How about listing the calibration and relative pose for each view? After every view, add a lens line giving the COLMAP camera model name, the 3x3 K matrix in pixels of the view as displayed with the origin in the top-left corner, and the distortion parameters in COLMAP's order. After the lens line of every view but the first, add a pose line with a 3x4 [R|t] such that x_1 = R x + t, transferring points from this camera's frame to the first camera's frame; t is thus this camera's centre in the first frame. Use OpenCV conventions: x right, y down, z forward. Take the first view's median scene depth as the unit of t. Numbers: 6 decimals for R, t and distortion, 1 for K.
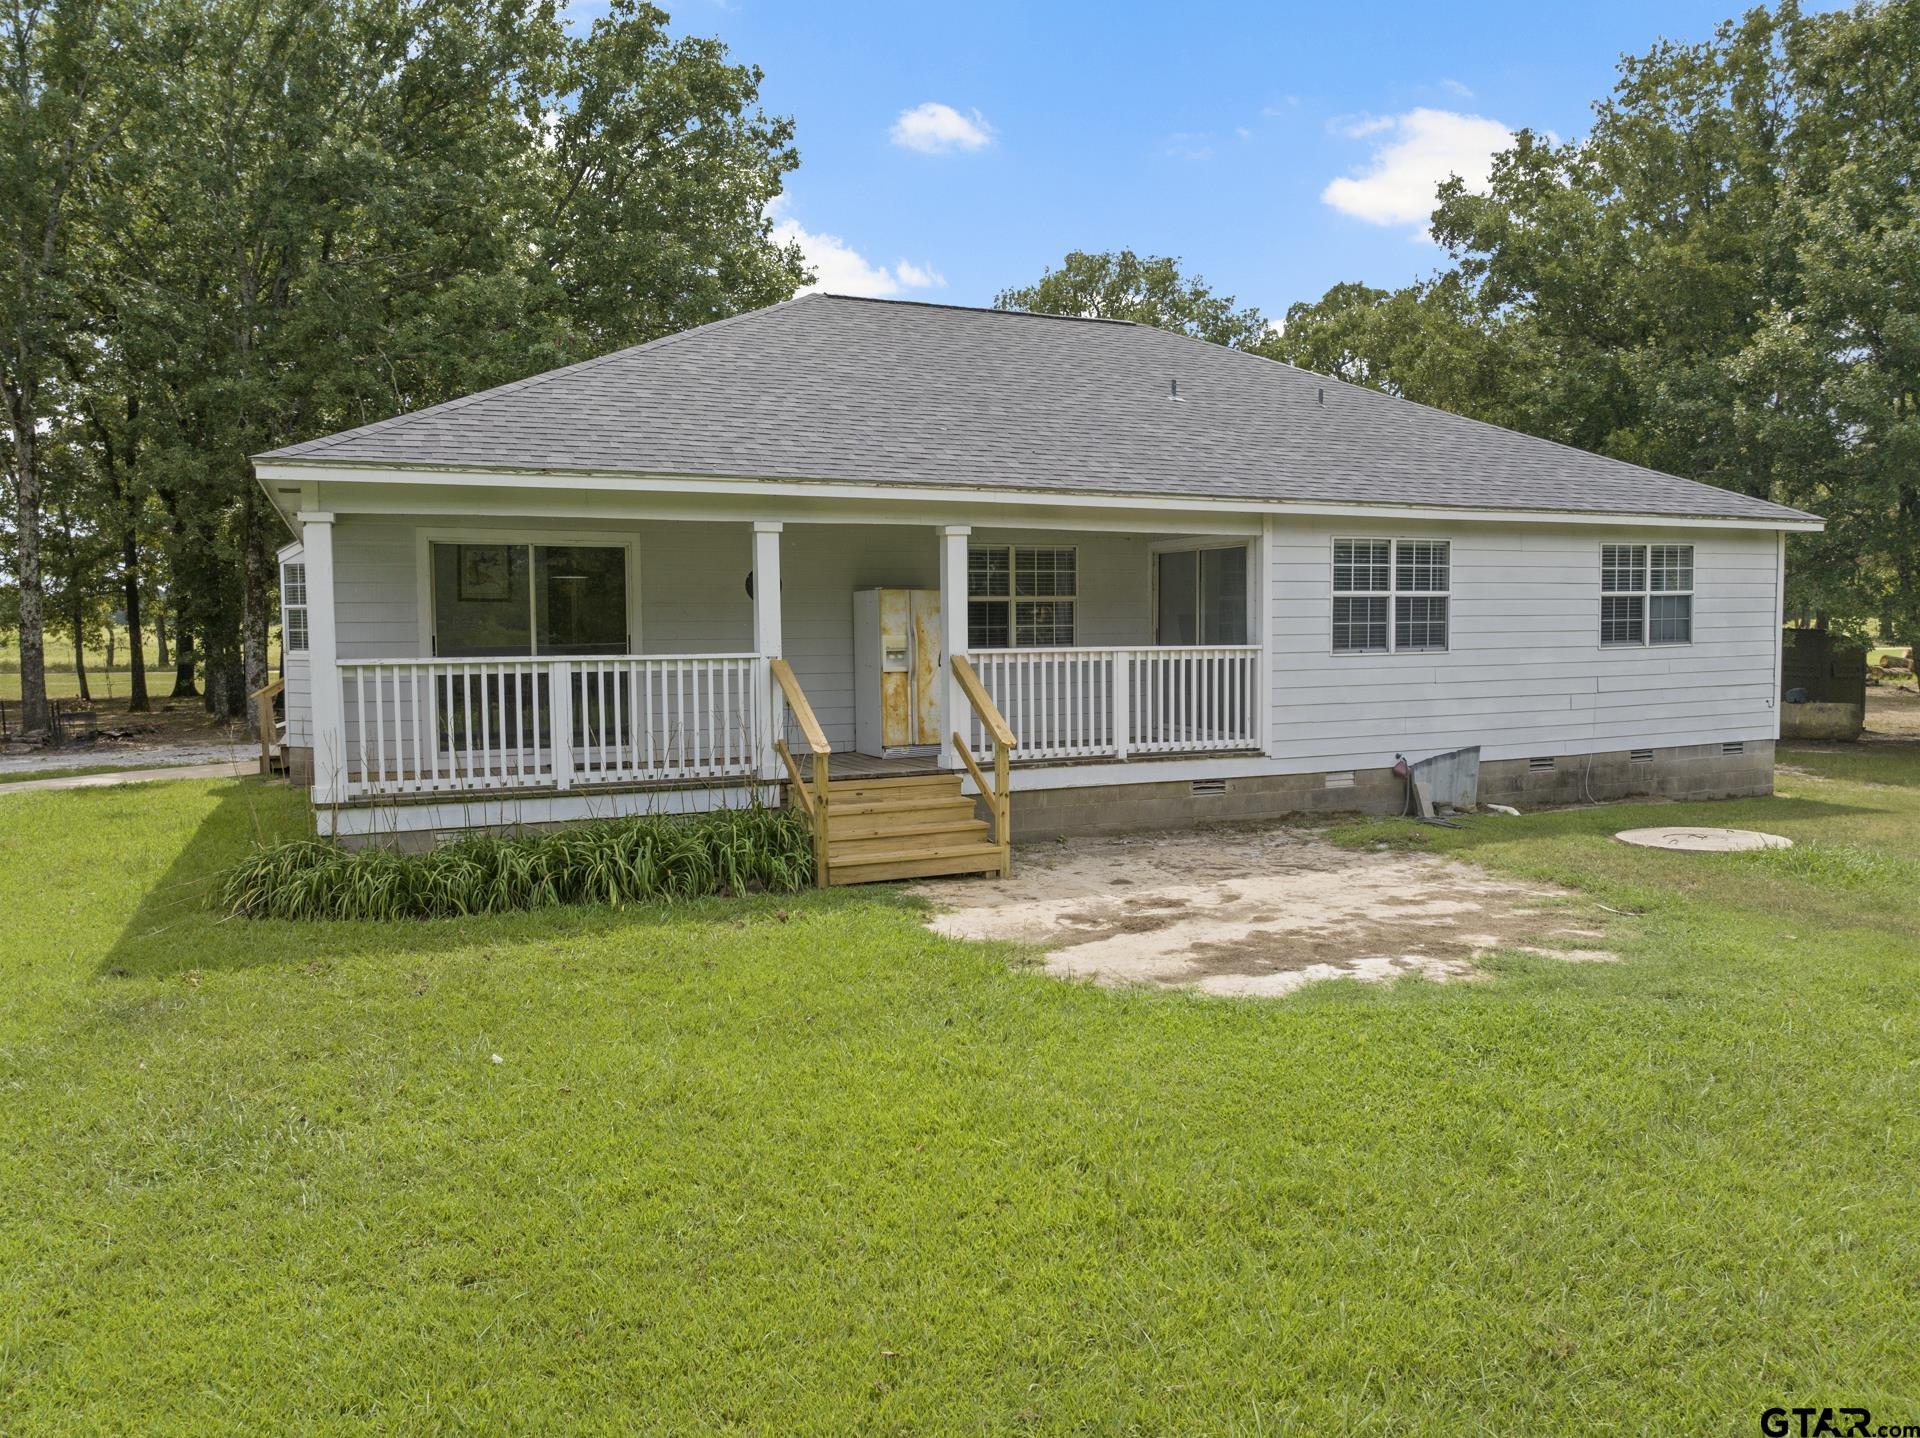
lens RADIAL K [[1346.4, 0, 974.2], [0, 1346.4, 722.1], [0, 0, 1]] dist [-0.049417, 0.023073]
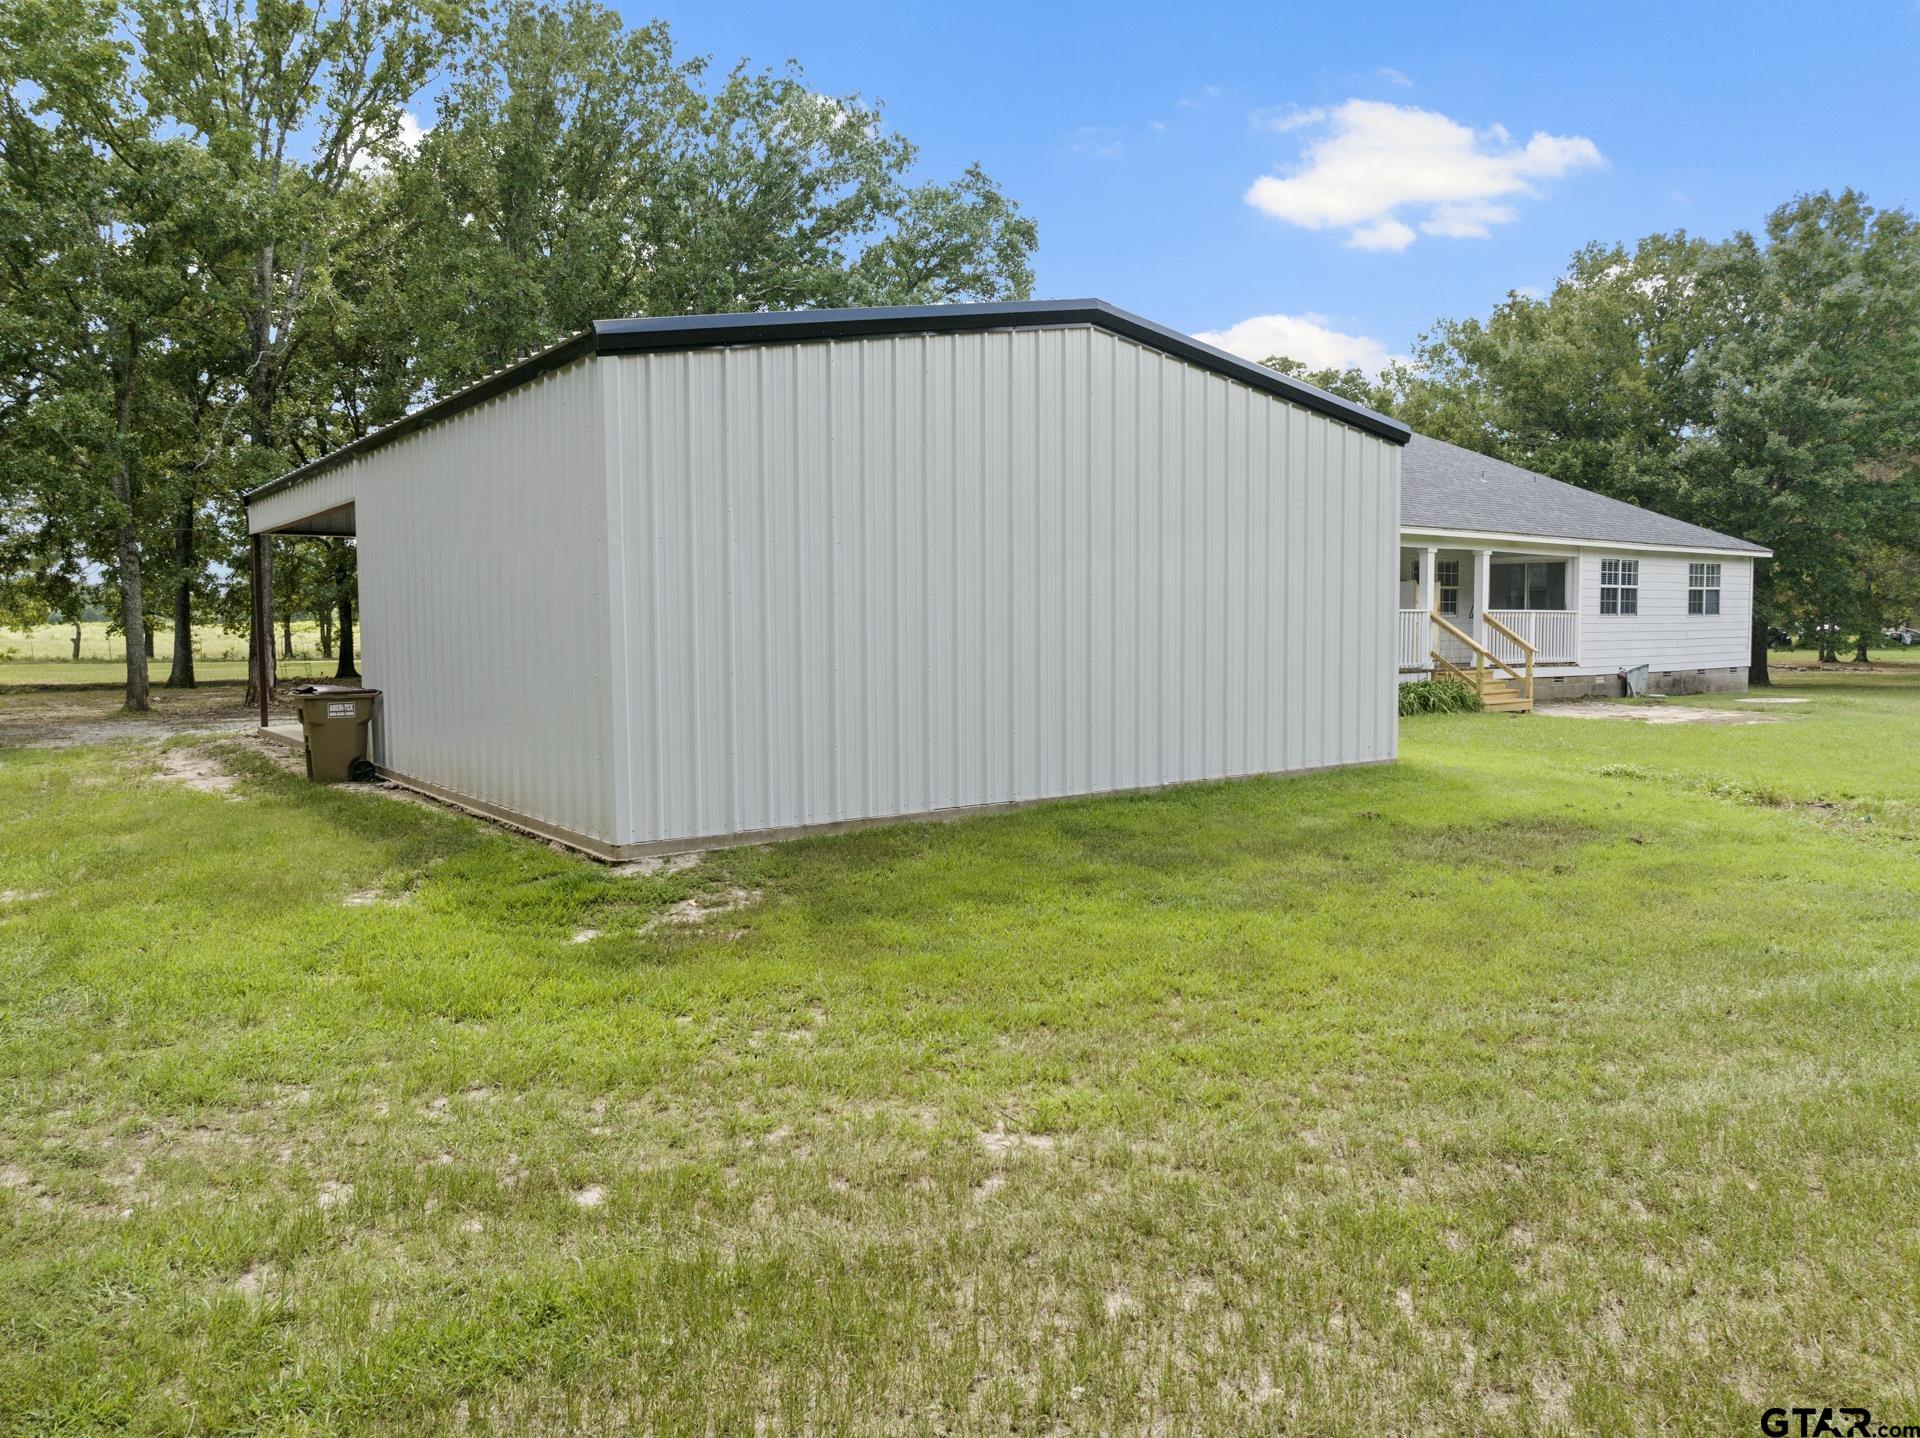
lens RADIAL K [[1346.4, 0, 963.8], [0, 1346.4, 713.5], [0, 0, 1]] dist [-0.049417, 0.023073]
pose [[0.977081, -0.010506, 0.212610, -0.952464], [0.012808, 0.999873, -0.009454, 0.089148], [-0.212484, 0.011961, 0.977091, -0.650716]]
